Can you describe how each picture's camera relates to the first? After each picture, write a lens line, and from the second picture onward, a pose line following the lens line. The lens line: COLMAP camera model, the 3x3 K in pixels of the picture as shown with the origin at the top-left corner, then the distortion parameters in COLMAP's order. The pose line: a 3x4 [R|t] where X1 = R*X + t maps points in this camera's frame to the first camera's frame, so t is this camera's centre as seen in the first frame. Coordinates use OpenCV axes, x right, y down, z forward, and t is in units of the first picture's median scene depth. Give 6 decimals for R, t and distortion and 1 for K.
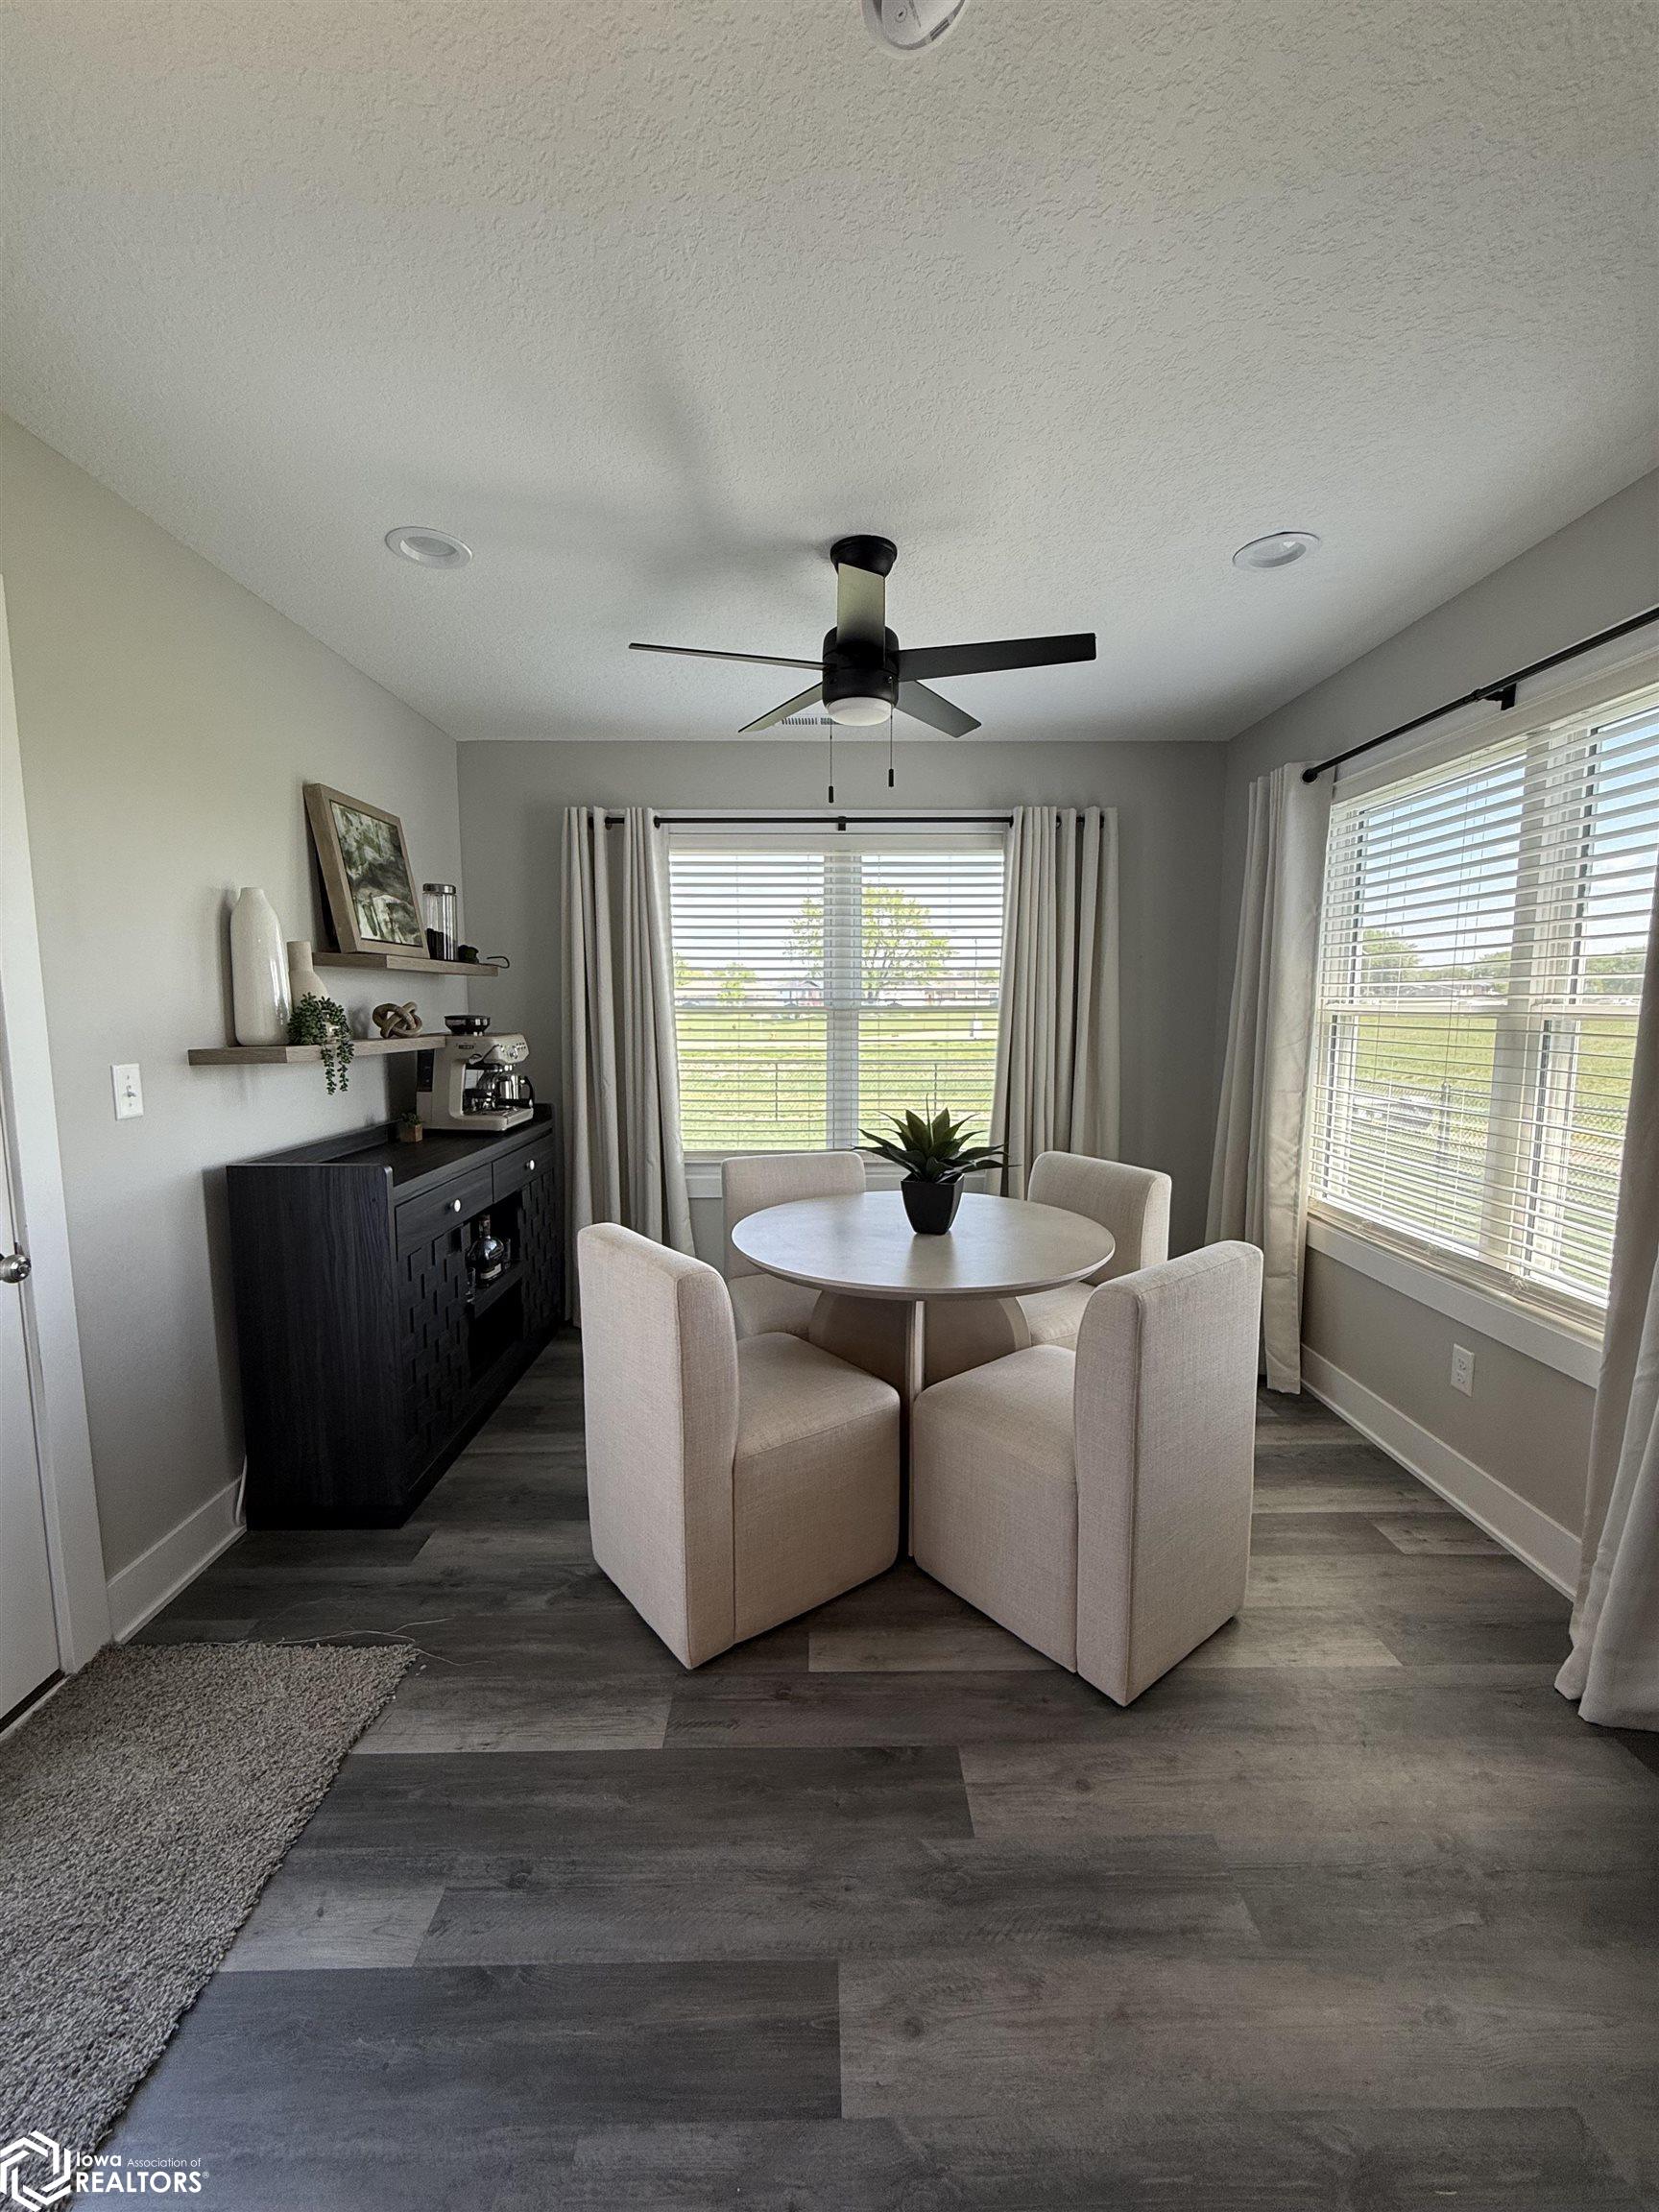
lens RADIAL K [[880.7, 0, 829.5], [0, 880.7, 1106.0], [0, 0, 1]] dist [-0.000519, -0.000218]
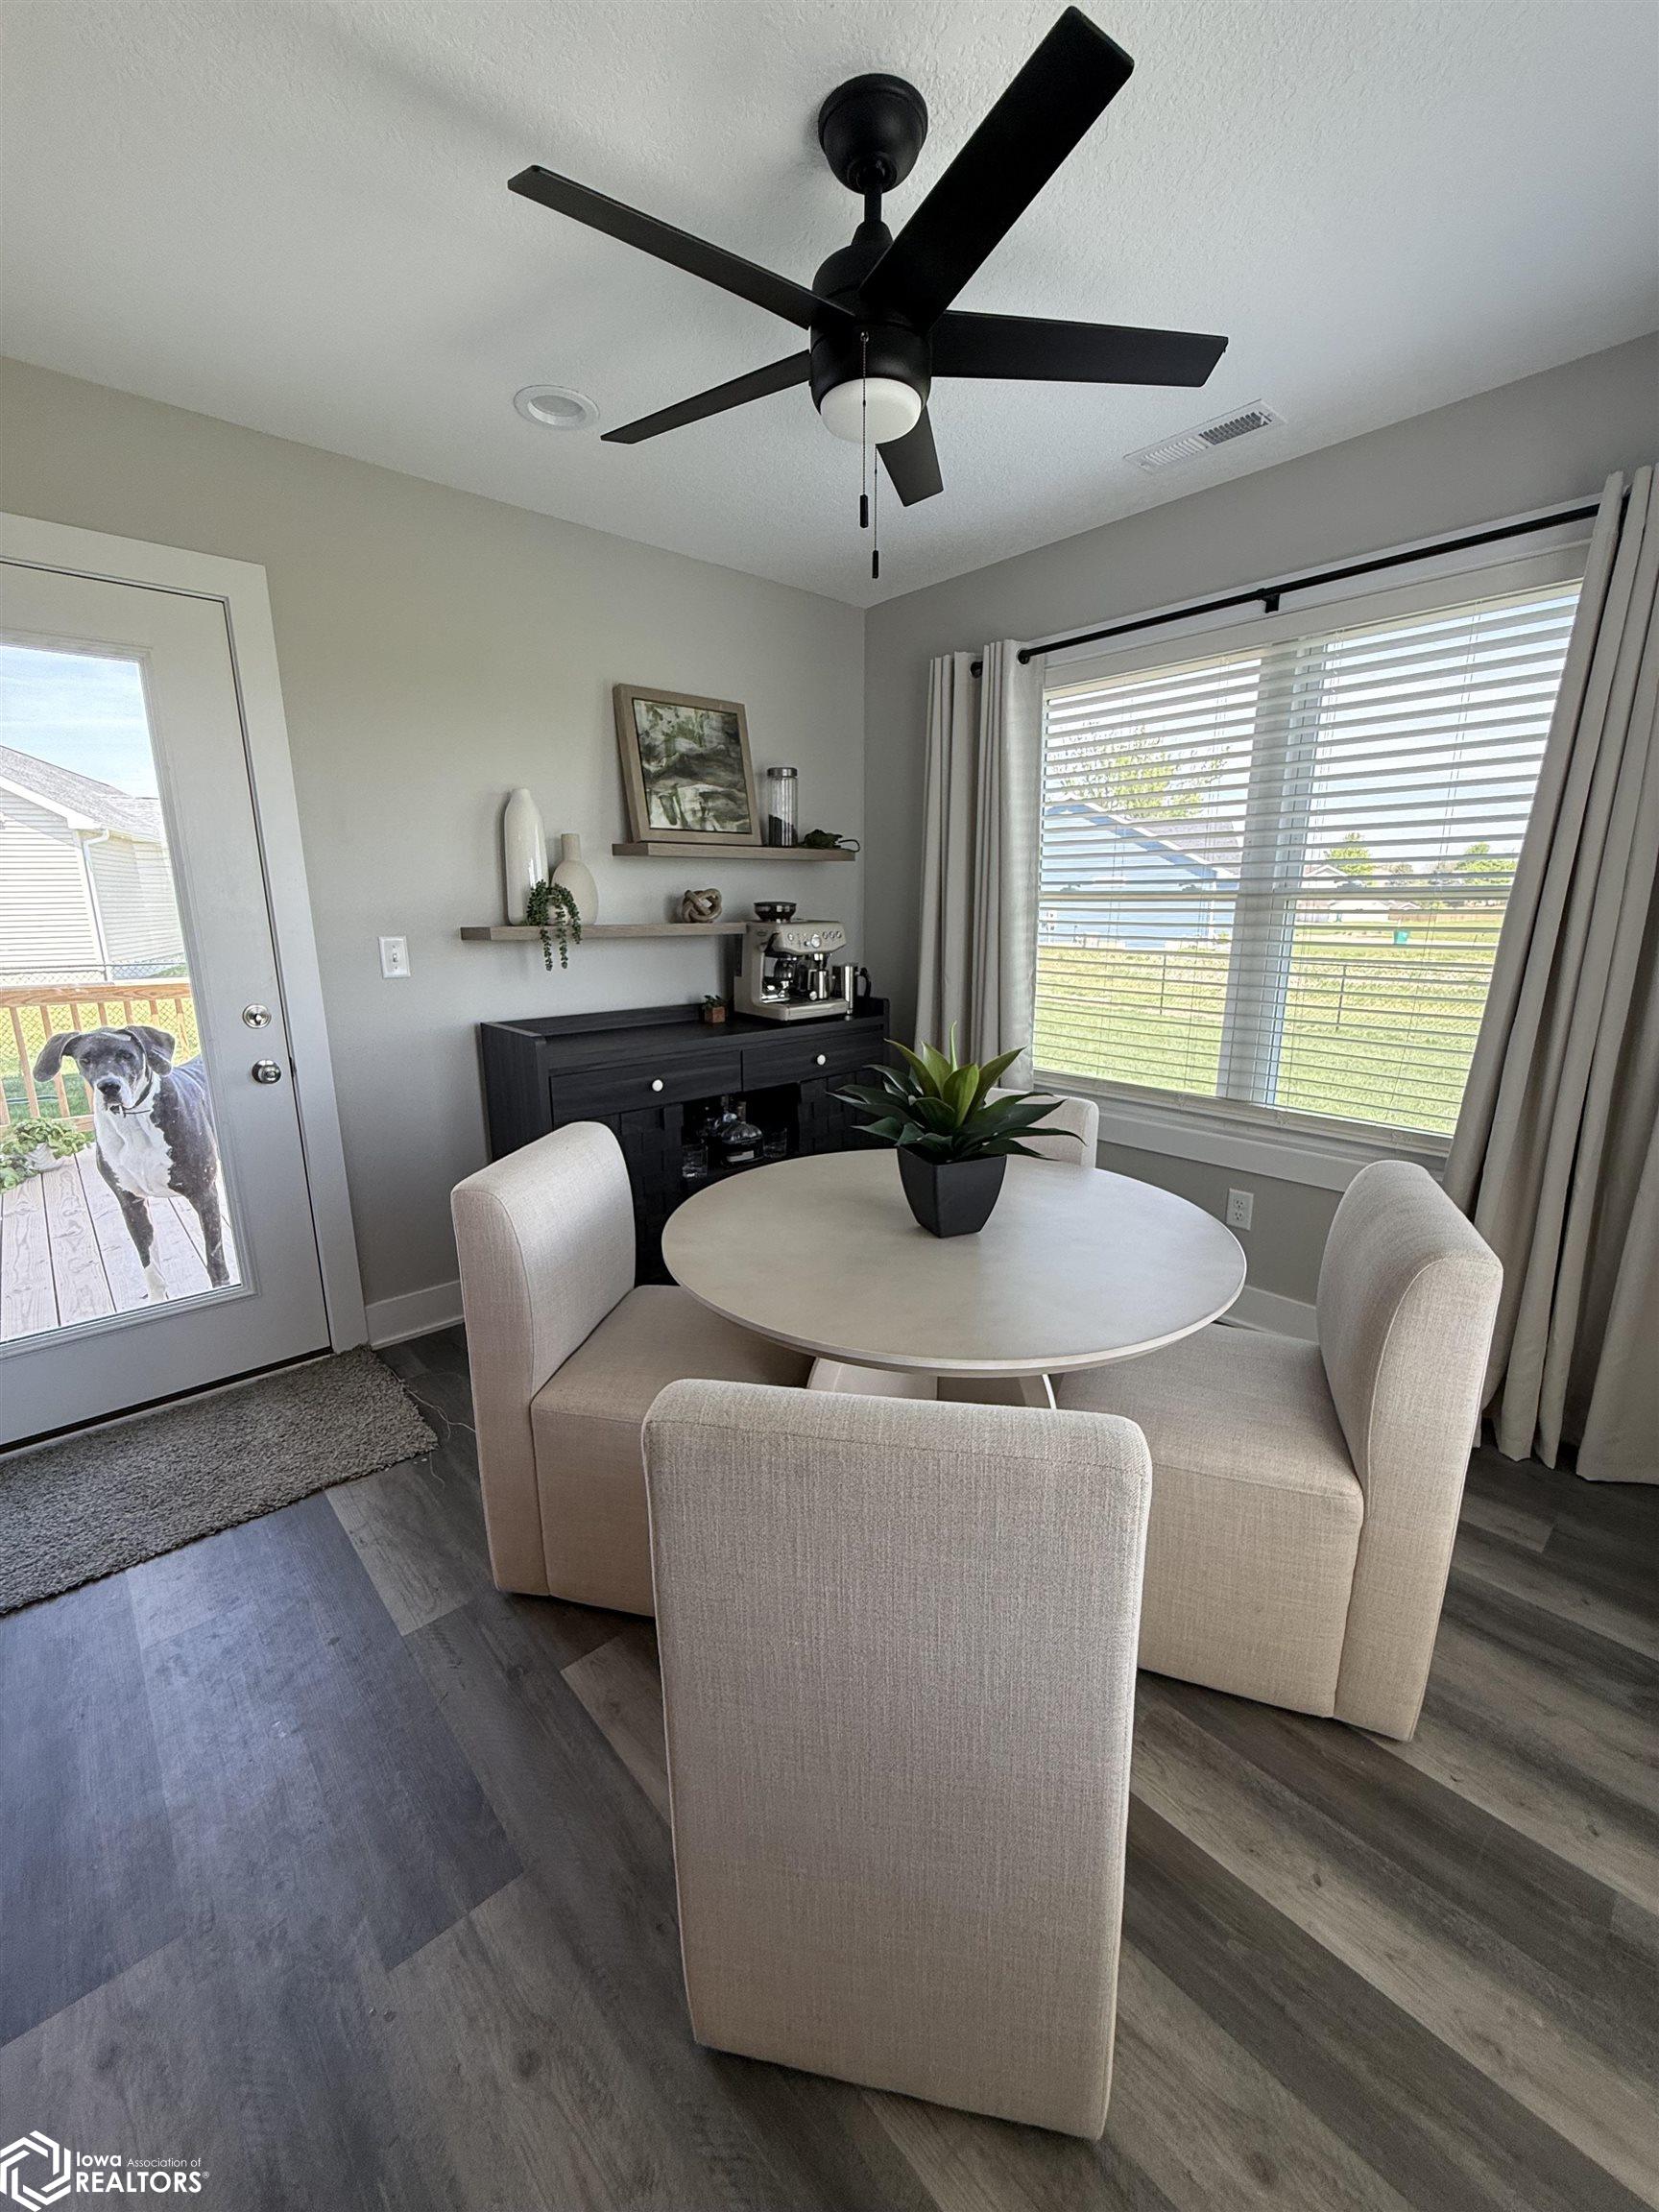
lens RADIAL K [[878.6, 0, 822.2], [0, 878.6, 1107.8], [0, 0, 1]] dist [0.000186, 0.000125]
pose [[0.659530, 0.171230, -0.731916, 0.436626], [-0.082082, 0.984292, 0.156309, -0.037292], [0.747183, -0.043013, 0.663225, 0.411622]]
